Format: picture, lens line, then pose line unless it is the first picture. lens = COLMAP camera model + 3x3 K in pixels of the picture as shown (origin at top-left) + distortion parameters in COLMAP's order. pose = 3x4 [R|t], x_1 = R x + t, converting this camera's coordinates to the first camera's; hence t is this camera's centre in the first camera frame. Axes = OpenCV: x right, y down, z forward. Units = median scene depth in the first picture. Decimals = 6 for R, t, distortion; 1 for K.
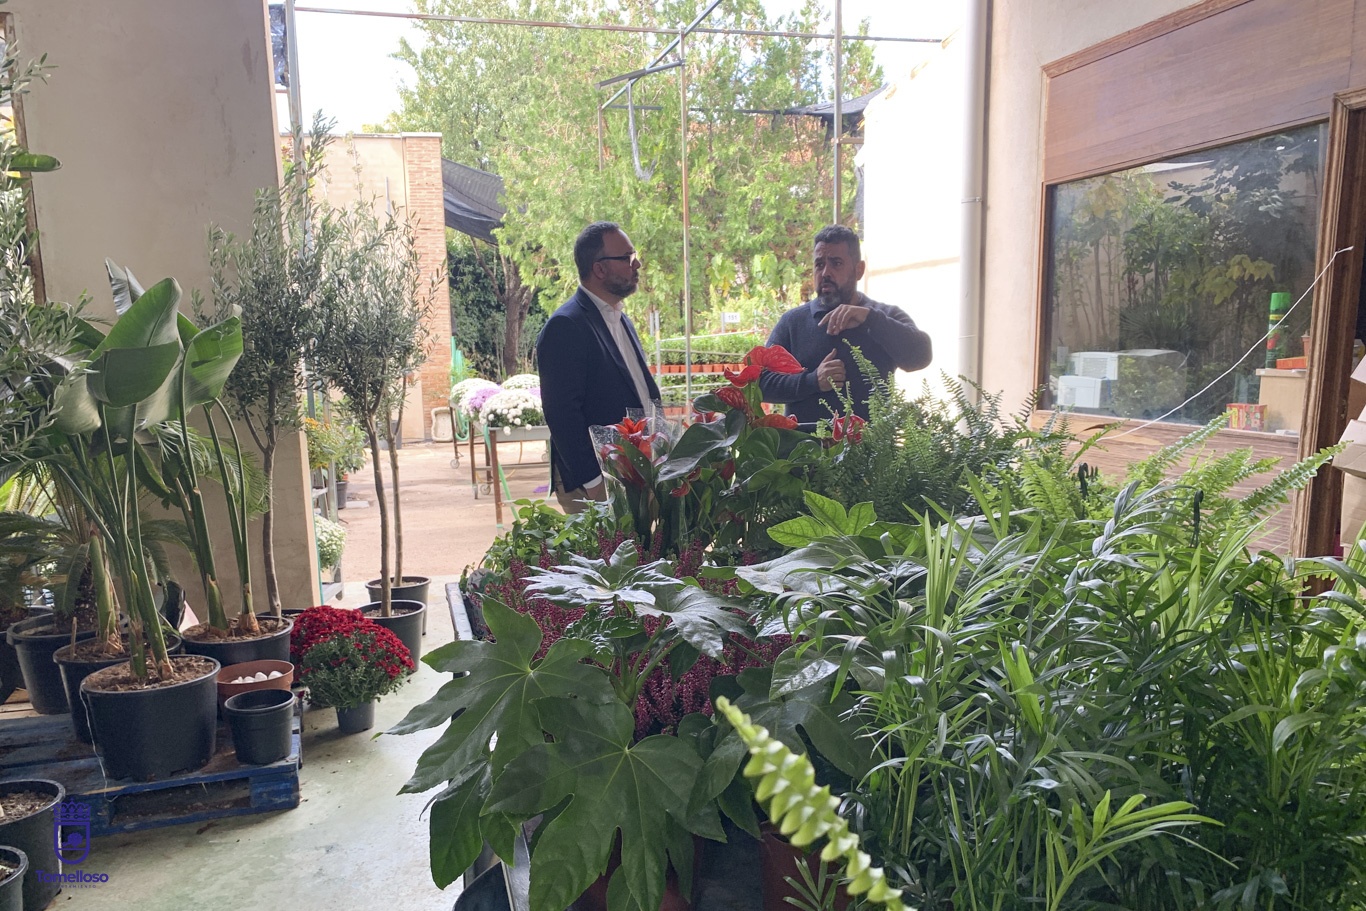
lens RADIAL K [[1037.0, 0, 684.4], [0, 1037.0, 502.4], [0, 0, 1]] dist [0.127019, -0.001137]
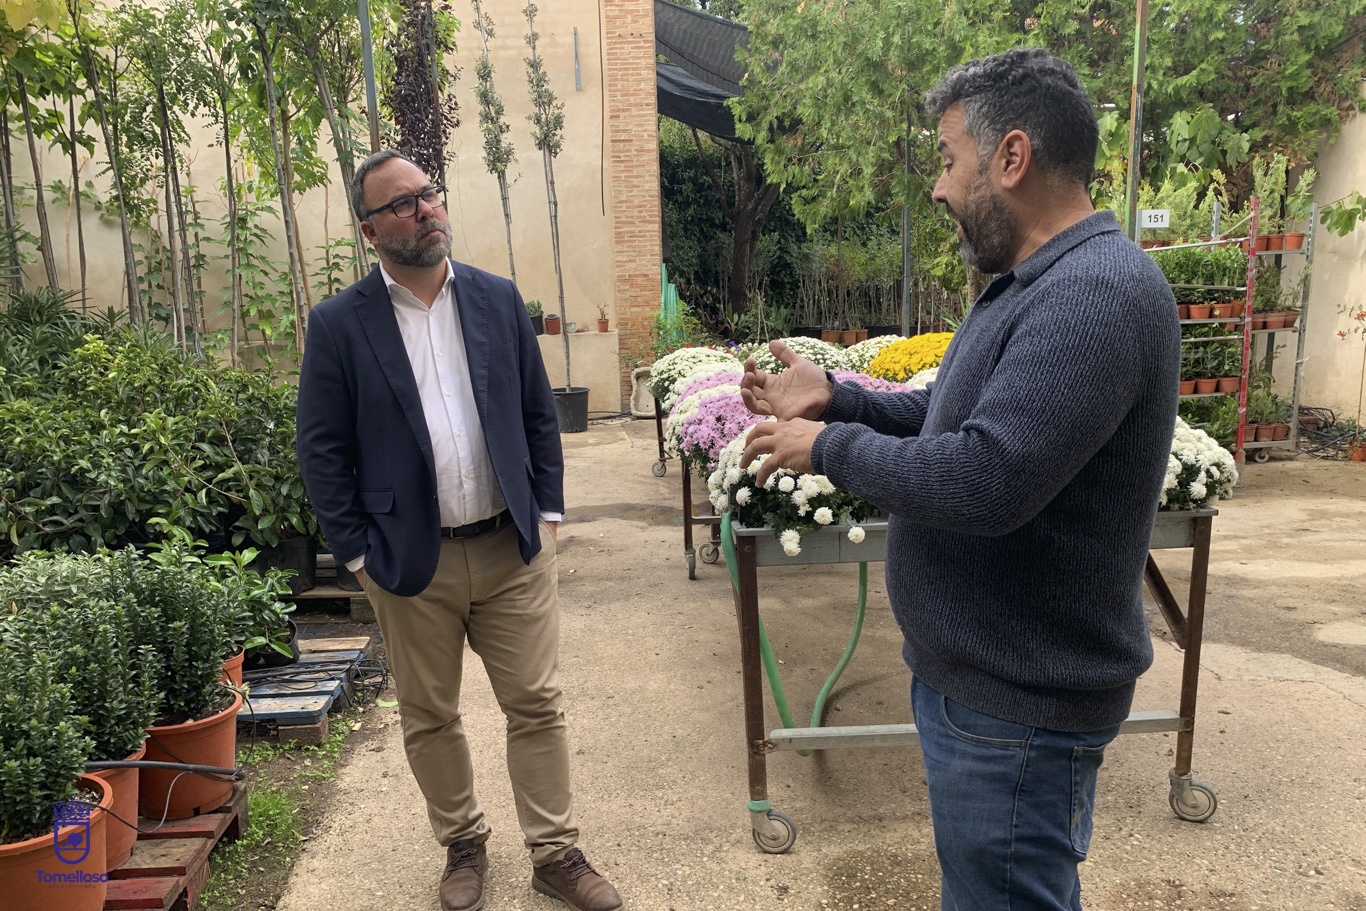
lens RADIAL K [[1043.4, 0, 683.0], [0, 1043.4, 455.5], [0, 0, 1]] dist [0.037078, -0.004688]
pose [[0.979089, 0.024537, -0.201946, -0.070916], [-0.019537, 0.999452, 0.026718, -0.053862], [0.202491, -0.022214, 0.979032, 0.345138]]
